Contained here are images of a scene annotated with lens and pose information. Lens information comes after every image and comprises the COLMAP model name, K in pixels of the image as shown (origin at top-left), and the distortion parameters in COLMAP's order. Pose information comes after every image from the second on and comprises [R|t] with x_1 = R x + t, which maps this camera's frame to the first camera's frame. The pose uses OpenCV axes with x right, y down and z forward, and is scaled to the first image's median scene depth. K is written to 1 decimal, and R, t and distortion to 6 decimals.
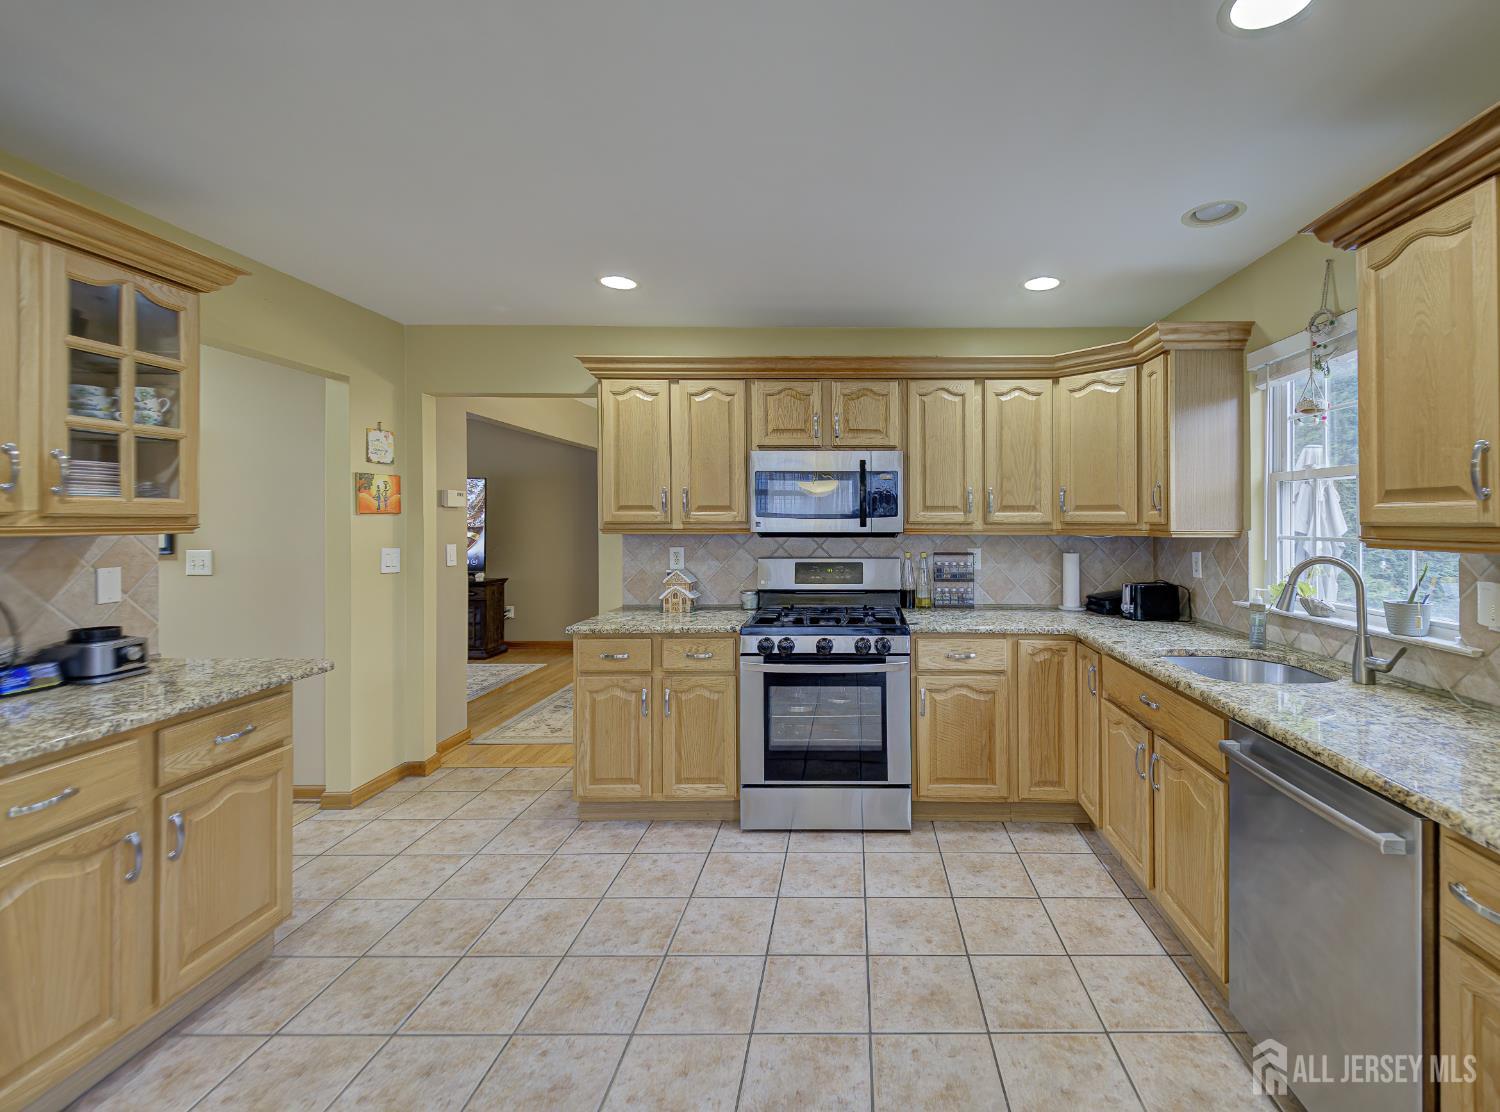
lens RADIAL K [[669.4, 0, 831.5], [0, 669.4, 512.1], [0, 0, 1]] dist [0.048135, -0.036456]
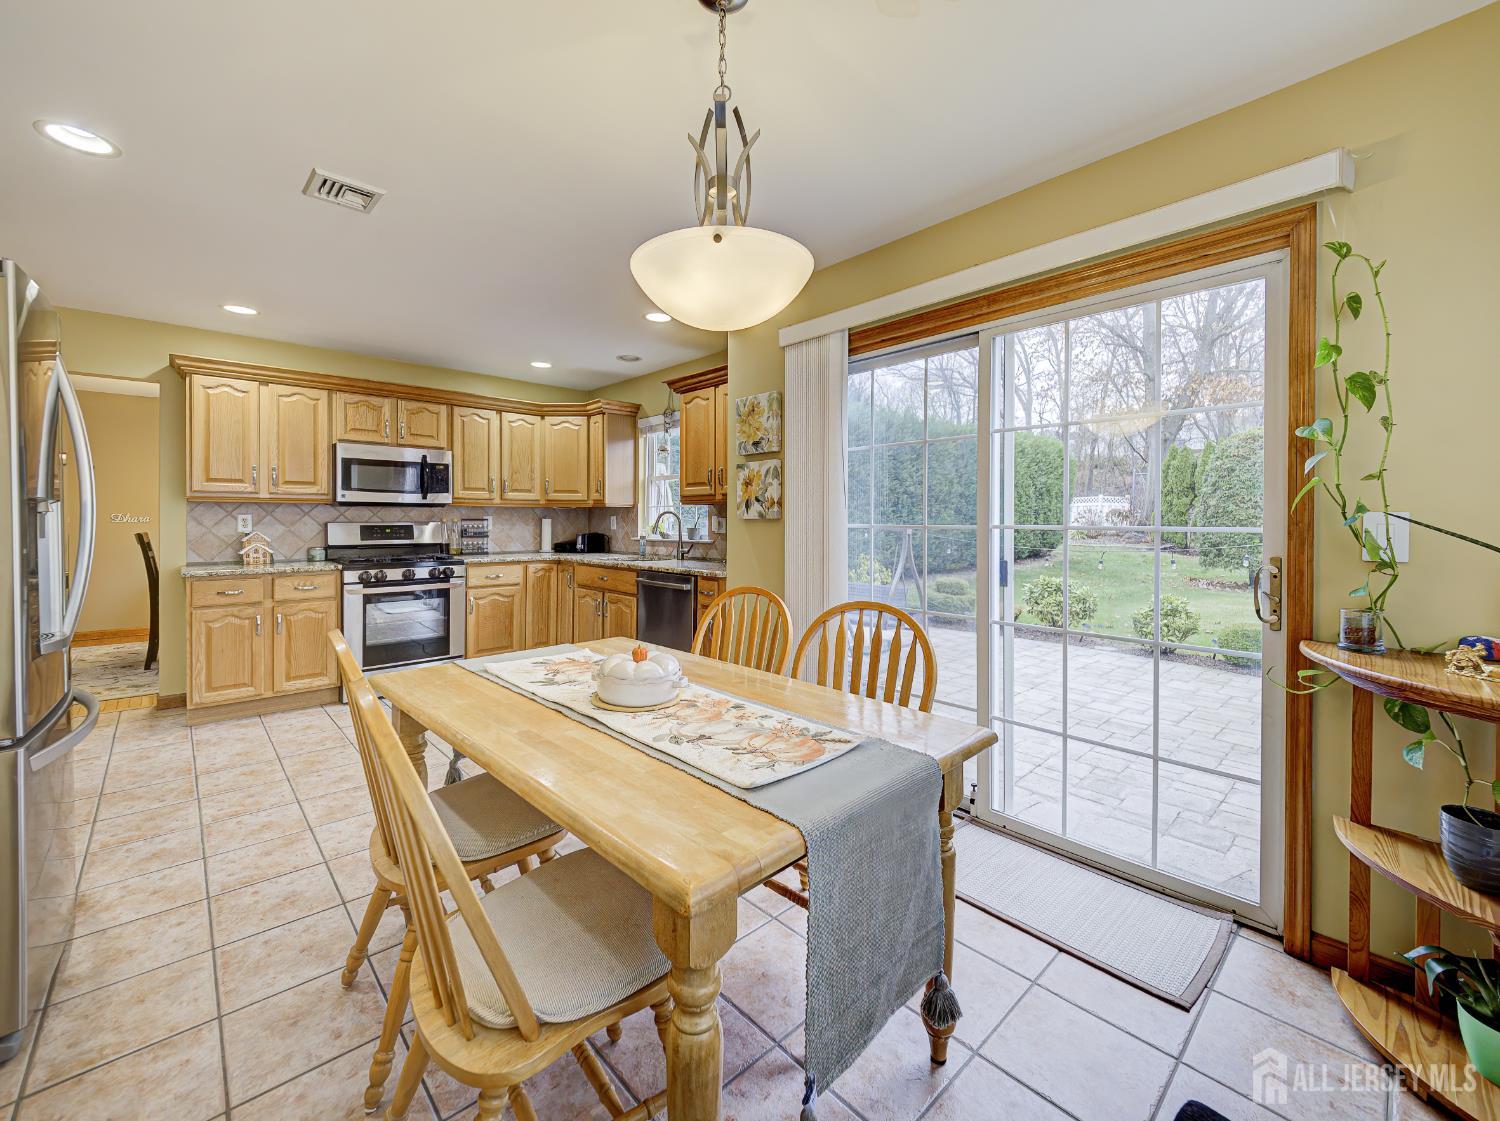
lens RADIAL K [[623.8, 0, 746.2], [0, 623.8, 520.2], [0, 0, 1]] dist [0.000213, 0.000095]
pose [[0.718126, 0.000128, 0.695913, -0.442737], [-0.010327, 0.999892, 0.010473, 0.050138], [-0.695836, -0.014707, 0.718050, -0.562826]]
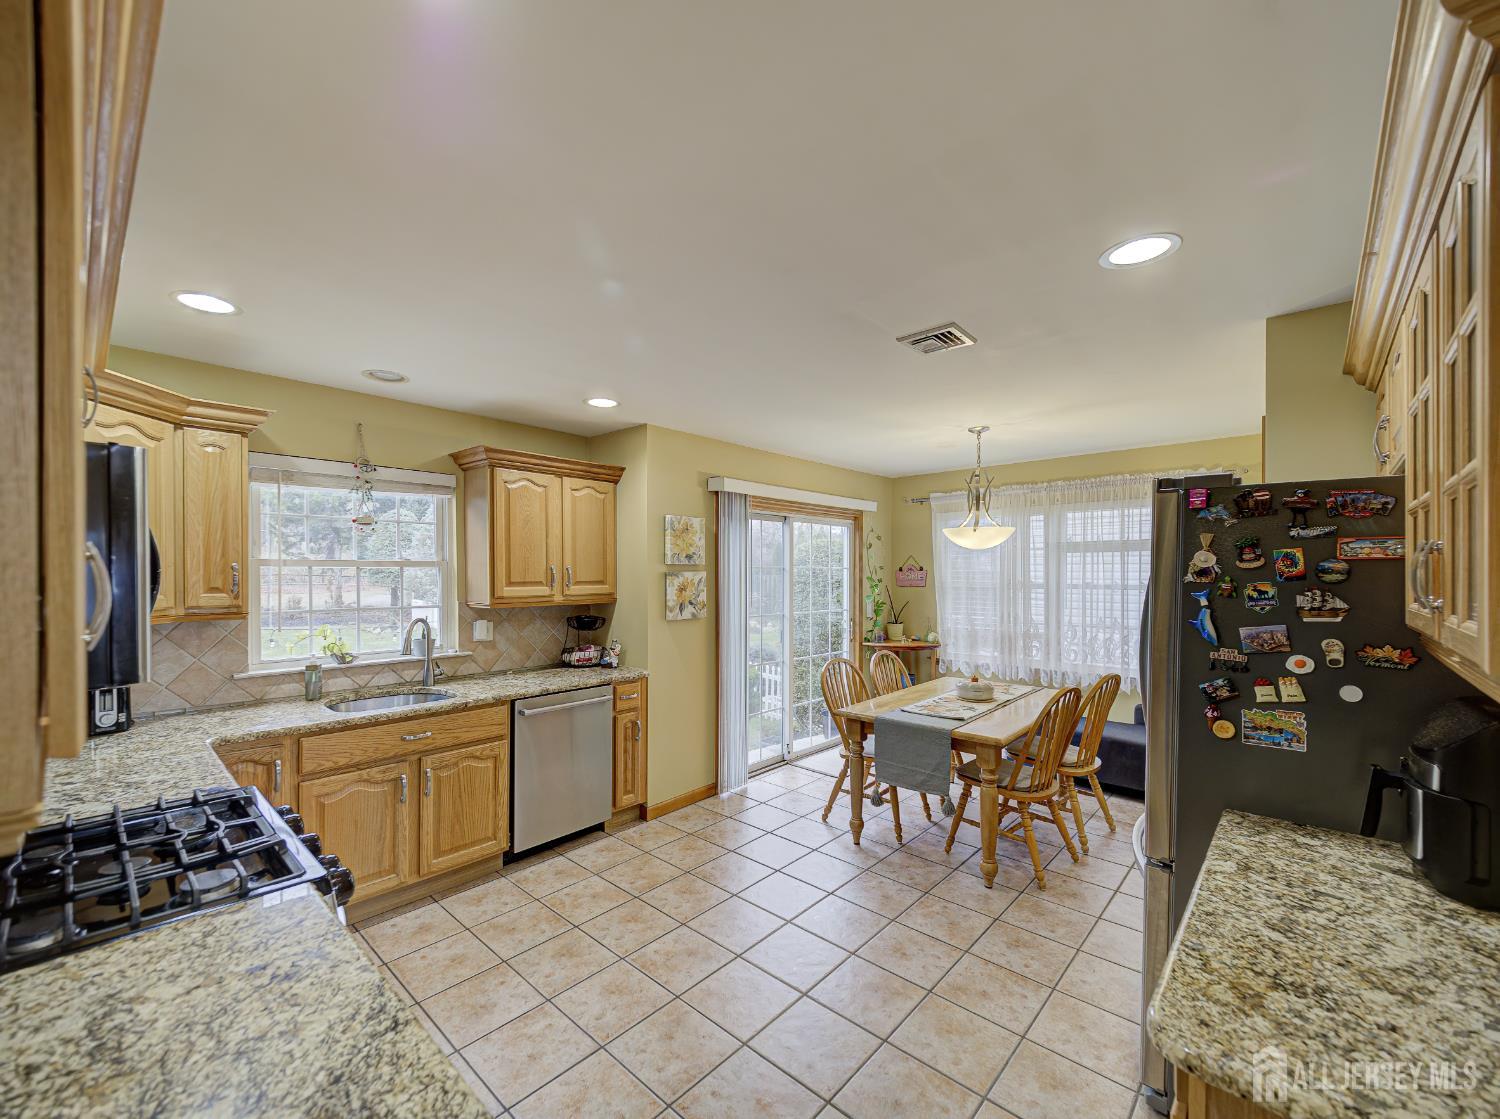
lens RADIAL K [[613.9, 0, 741.3], [0, 613.9, 557.9], [0, 0, 1]] dist [0.040058, -0.000163]
pose [[-0.751303, 0.013424, 0.659821, -0.617676], [-0.009916, 0.999451, -0.031624, -0.030066], [-0.659883, -0.030301, -0.750757, 1.119065]]
